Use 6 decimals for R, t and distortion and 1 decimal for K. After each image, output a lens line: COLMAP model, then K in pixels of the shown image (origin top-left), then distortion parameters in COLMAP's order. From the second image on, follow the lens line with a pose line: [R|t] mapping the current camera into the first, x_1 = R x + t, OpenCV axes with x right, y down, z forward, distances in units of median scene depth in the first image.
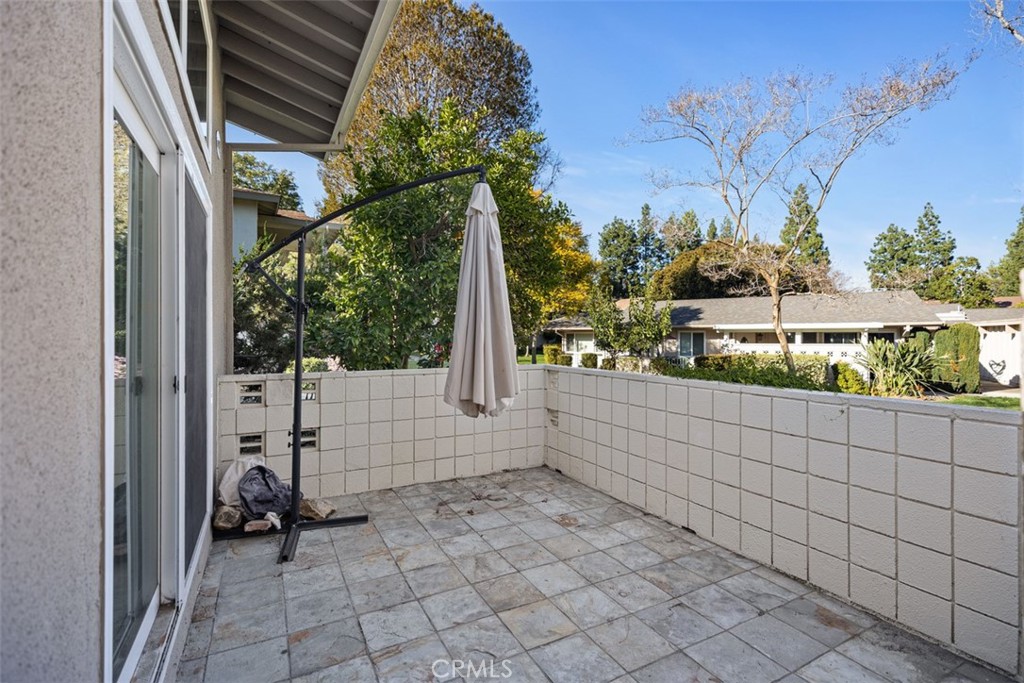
lens RADIAL K [[462.5, 0, 509.3], [0, 462.5, 337.9], [0, 0, 1]] dist [0.005799, -0.000130]
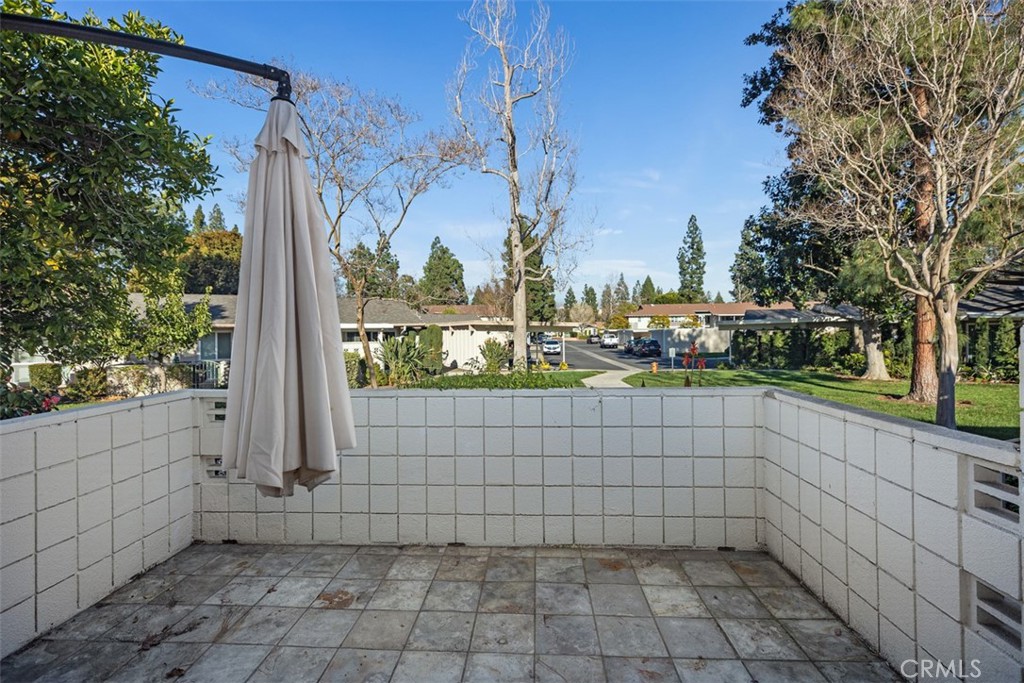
lens RADIAL K [[462.5, 0, 512.2], [0, 462.5, 331.9], [0, 0, 1]] dist [0.005799, -0.000130]
pose [[0.518814, -0.006525, 0.854862, -0.335002], [0.013283, 0.999912, -0.000429, -0.025195], [-0.854784, 0.011577, 0.518855, 0.347708]]
